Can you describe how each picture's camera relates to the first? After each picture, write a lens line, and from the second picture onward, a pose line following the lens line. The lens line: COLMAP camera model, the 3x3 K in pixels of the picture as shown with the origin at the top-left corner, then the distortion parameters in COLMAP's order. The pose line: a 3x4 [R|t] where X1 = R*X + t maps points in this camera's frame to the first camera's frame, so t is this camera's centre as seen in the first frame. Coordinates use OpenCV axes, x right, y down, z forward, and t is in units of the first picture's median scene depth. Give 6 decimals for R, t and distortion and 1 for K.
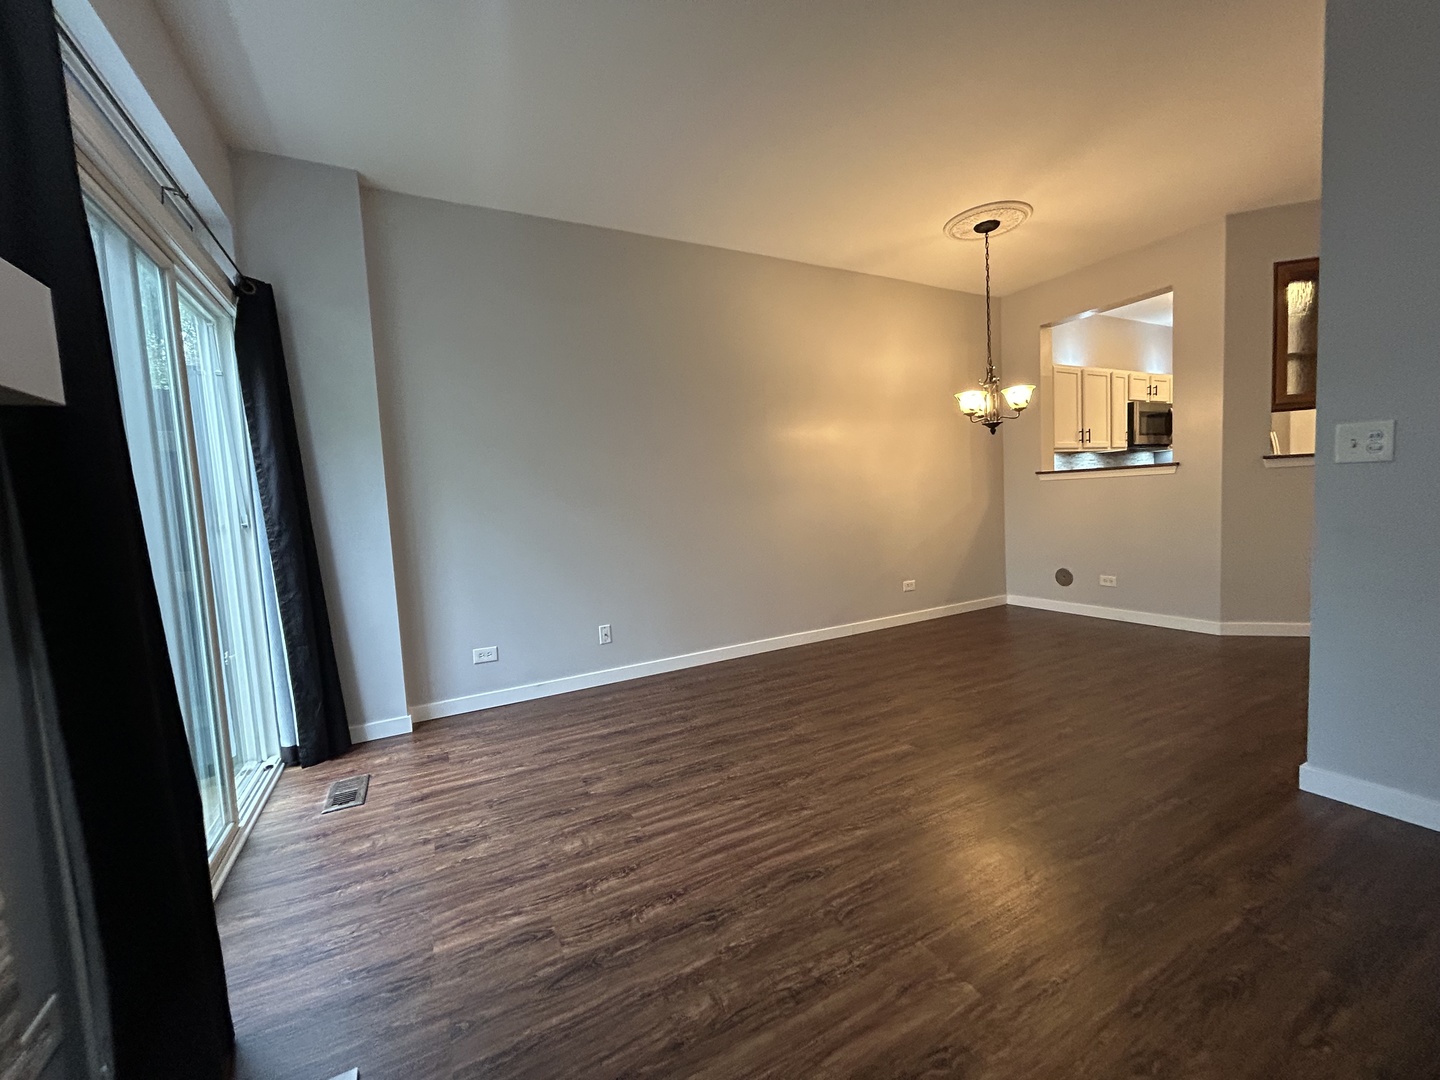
lens RADIAL K [[579.0, 0, 718.9], [0, 579.0, 539.2], [0, 0, 1]] dist [-0.000181, -0.000137]
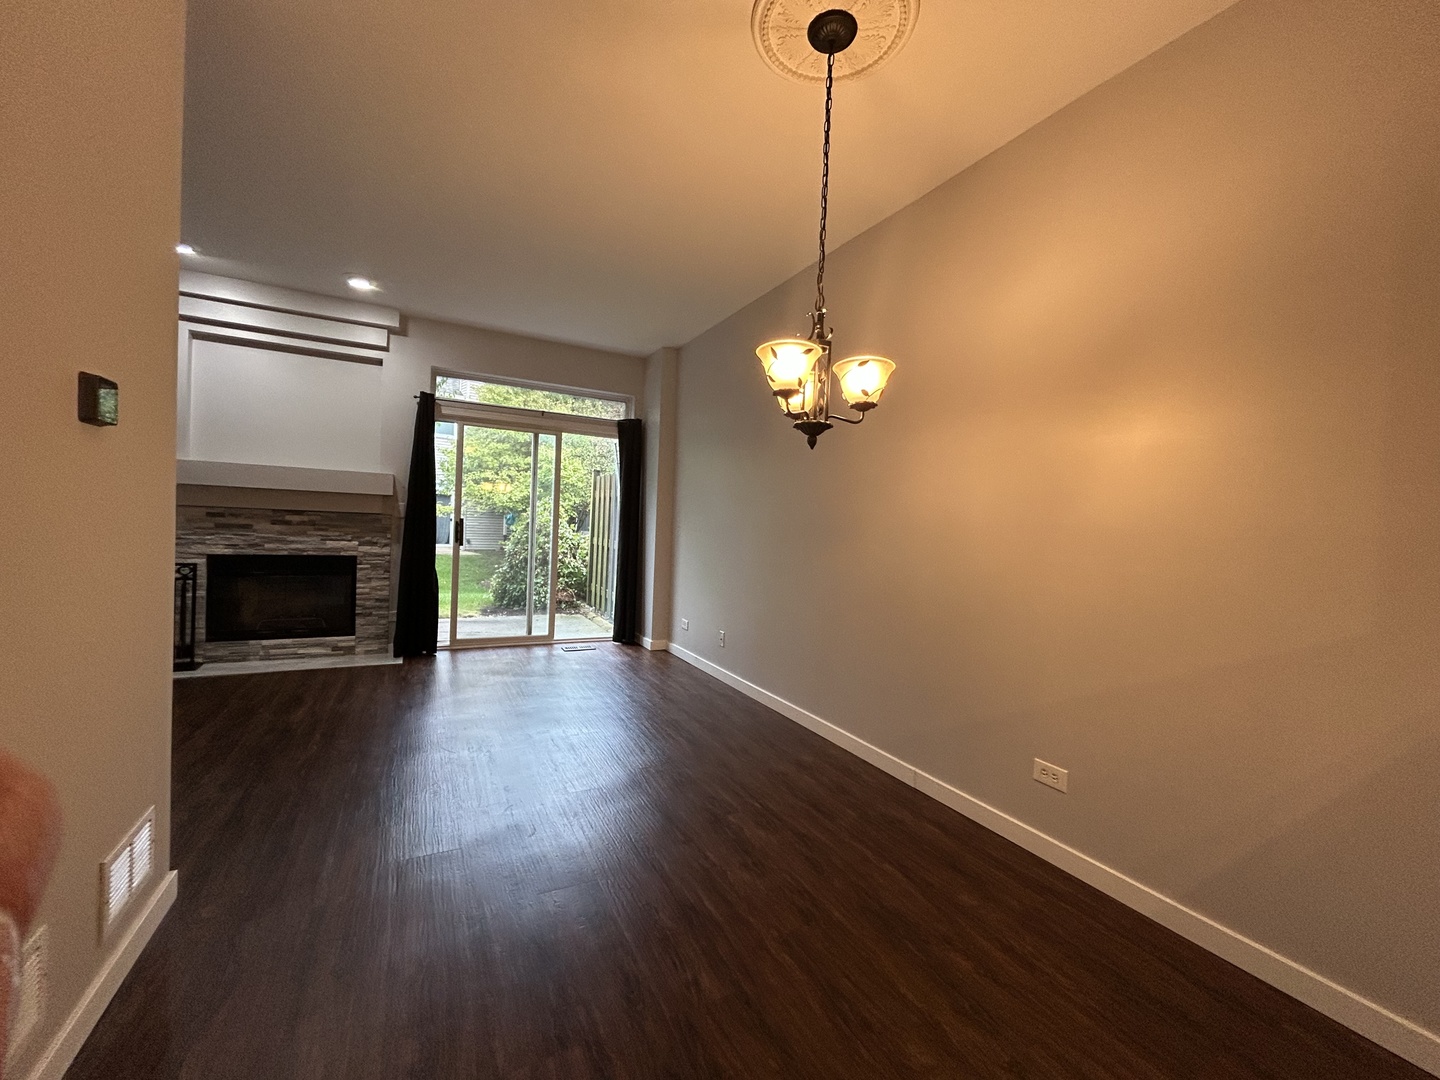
lens RADIAL K [[579.0, 0, 718.9], [0, 579.0, 539.2], [0, 0, 1]] dist [-0.000181, -0.000137]
pose [[-0.006003, 0.076273, -0.997069, 1.308046], [-0.112932, 0.990656, 0.076463, -0.178838], [0.993585, 0.113060, 0.002666, 1.250021]]
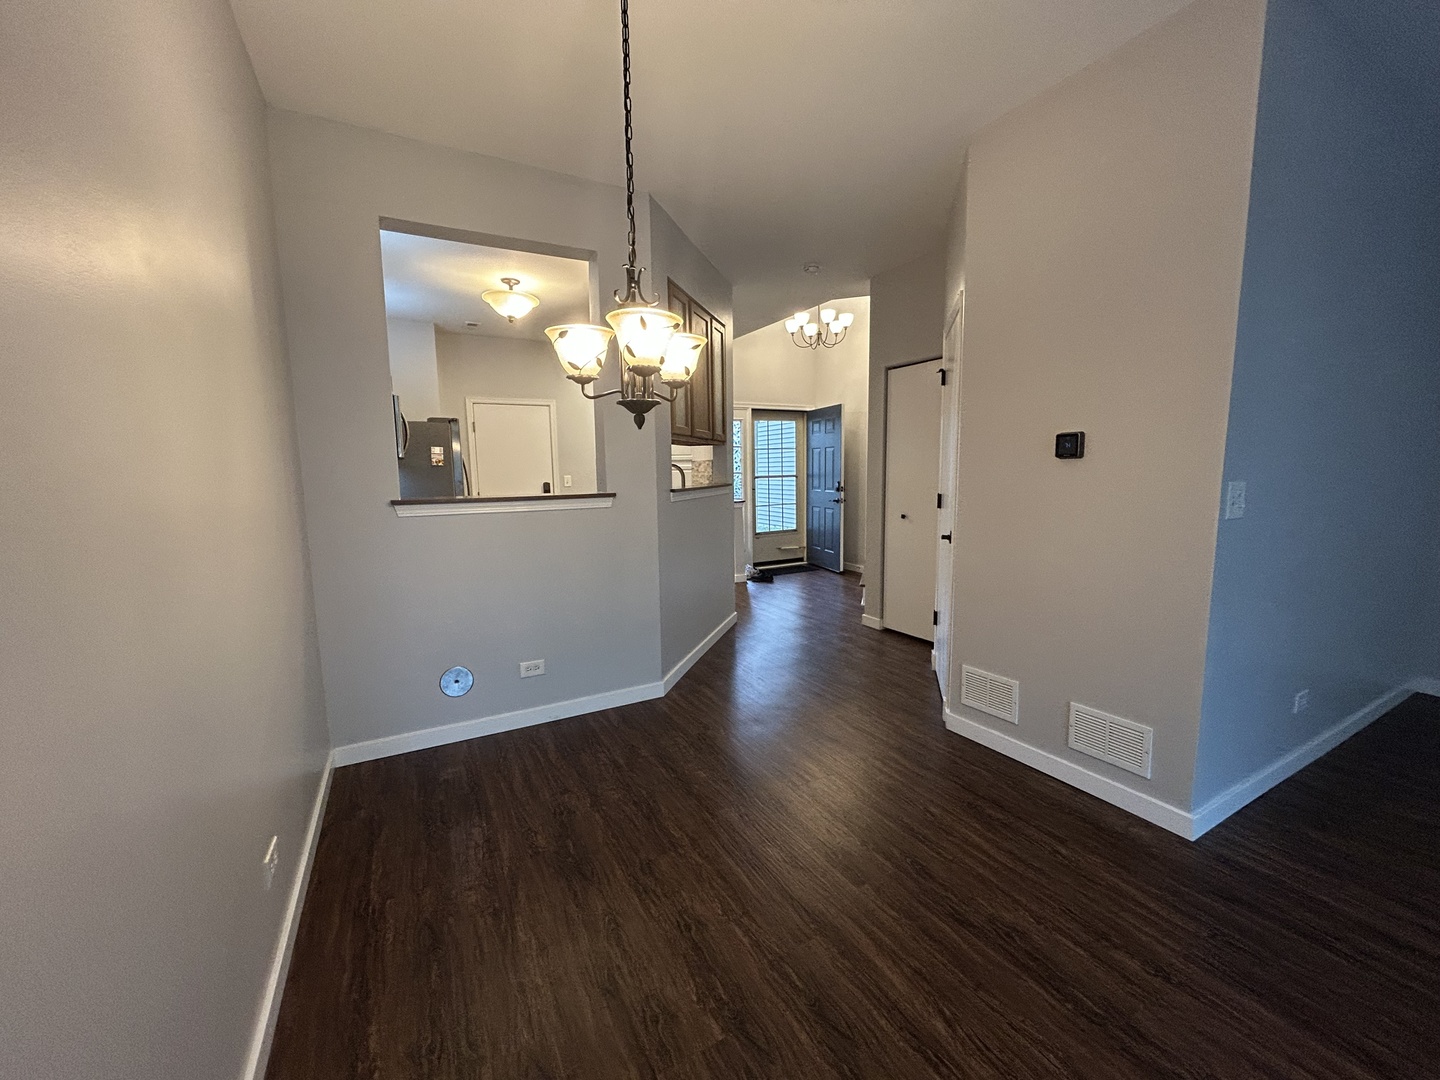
lens RADIAL K [[579.0, 0, 718.9], [0, 579.0, 539.2], [0, 0, 1]] dist [-0.000181, -0.000137]
pose [[-0.015506, -0.067476, 0.997600, 0.036736], [0.088689, 0.993695, 0.068590, -0.163979], [-0.995939, 0.089540, -0.009424, 1.280949]]
